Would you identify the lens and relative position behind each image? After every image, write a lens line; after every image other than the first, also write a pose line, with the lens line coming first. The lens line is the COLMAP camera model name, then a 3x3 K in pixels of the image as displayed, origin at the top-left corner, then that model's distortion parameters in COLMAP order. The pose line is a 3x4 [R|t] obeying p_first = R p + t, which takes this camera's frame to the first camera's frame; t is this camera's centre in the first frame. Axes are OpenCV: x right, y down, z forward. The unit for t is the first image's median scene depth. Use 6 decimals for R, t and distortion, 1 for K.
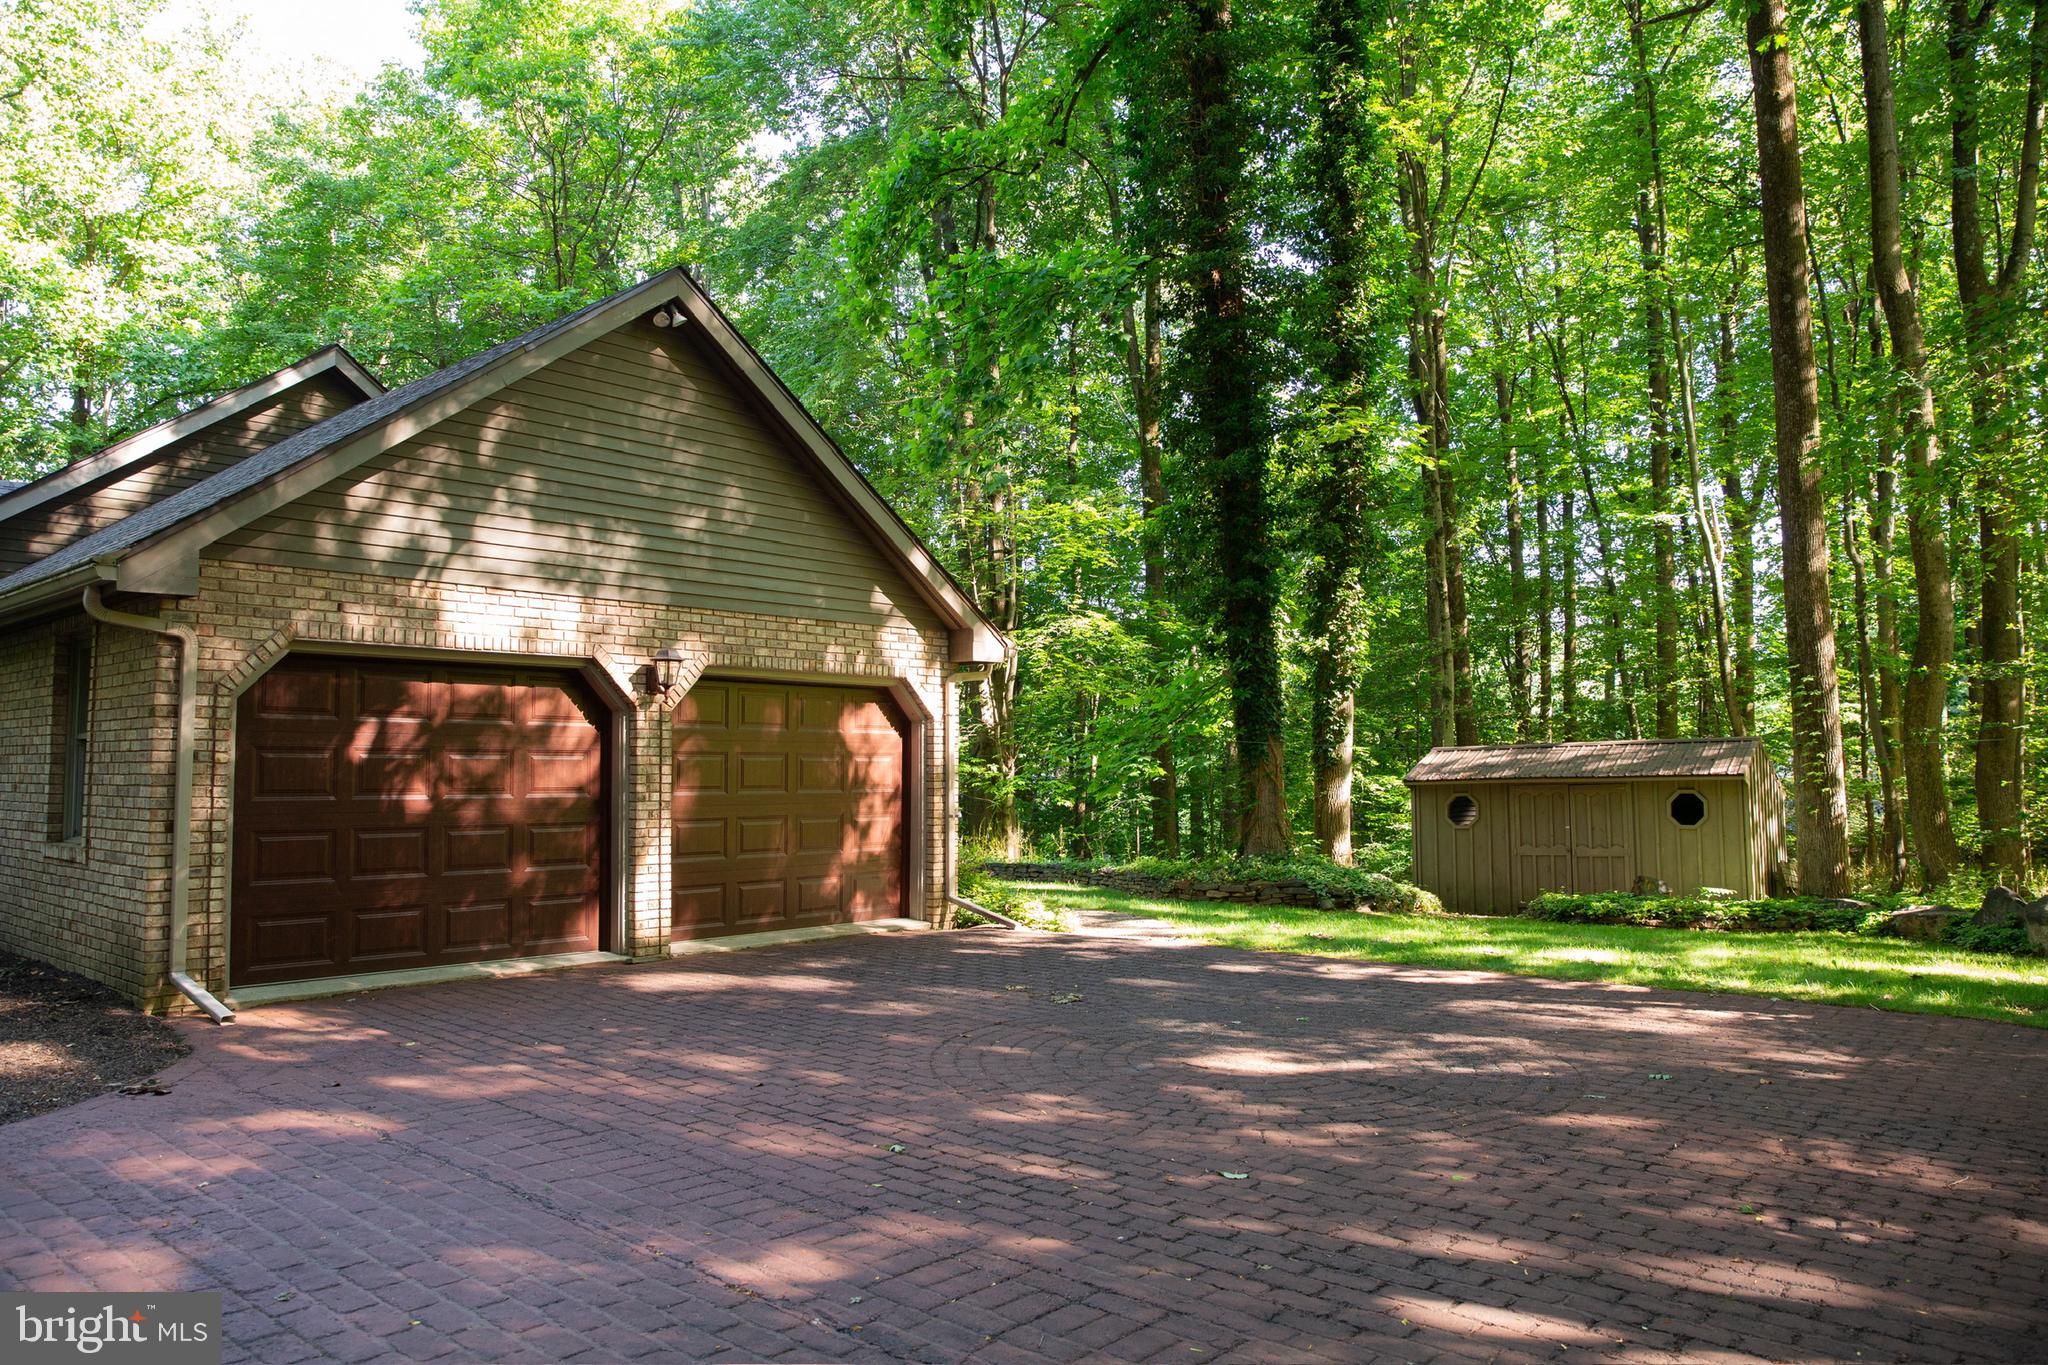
lens RADIAL K [[1394.5, 0, 1024.0], [0, 1394.5, 682.5], [0, 0, 1]] dist [-0.118096, 0.095875]
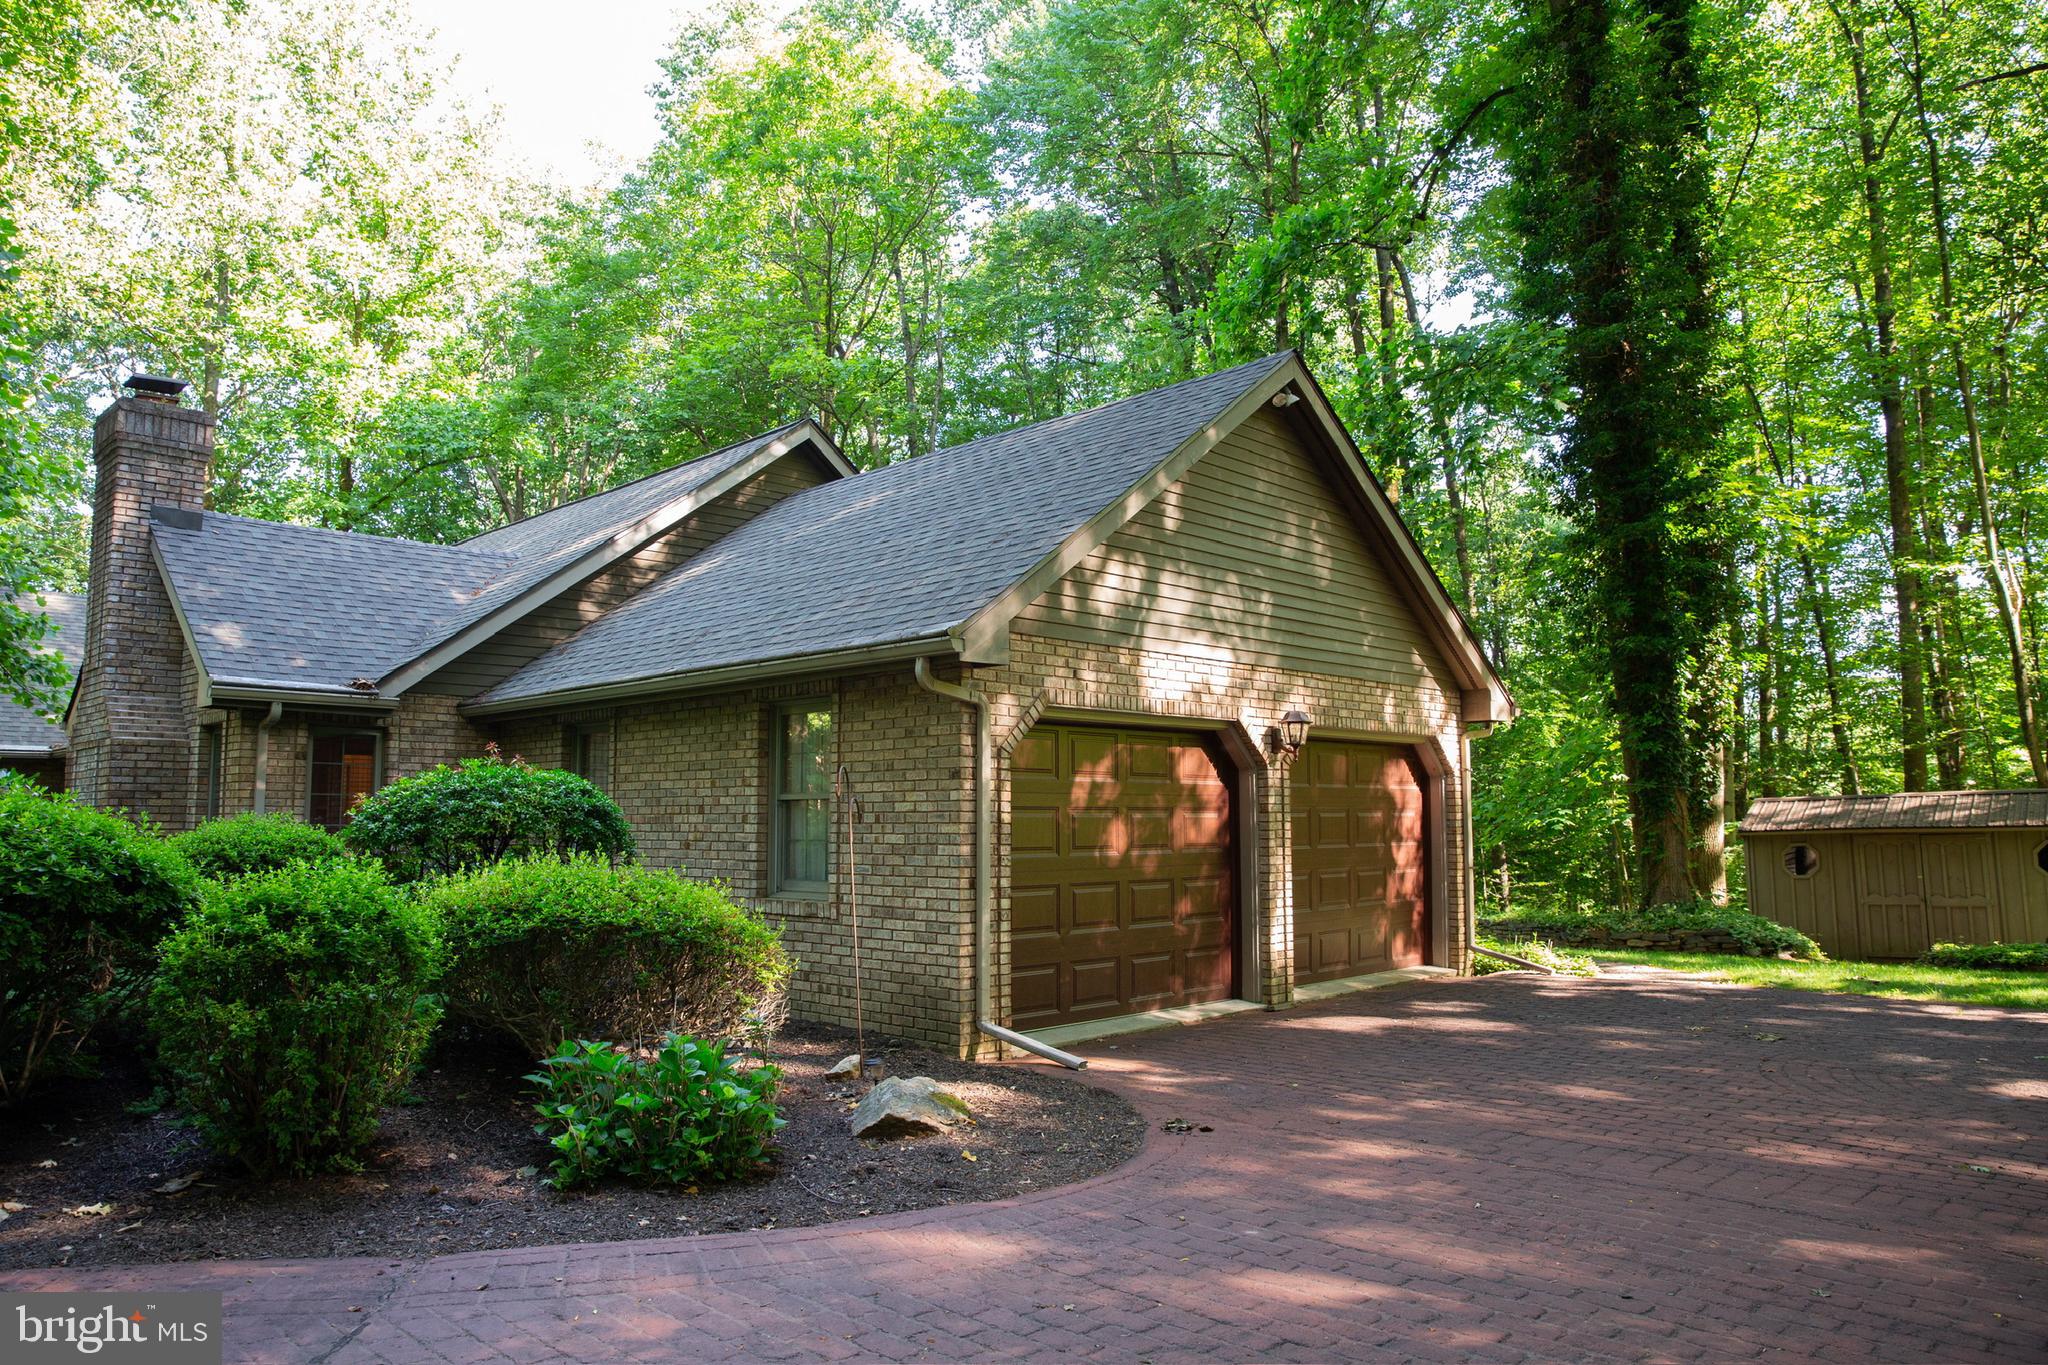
lens RADIAL K [[1394.5, 0, 1024.0], [0, 1394.5, 682.5], [0, 0, 1]] dist [-0.118096, 0.095875]
pose [[0.998260, -0.007254, -0.058521, -0.326744], [0.005082, 0.999296, -0.037176, -0.006067], [0.058749, 0.036814, 0.997594, -0.056533]]
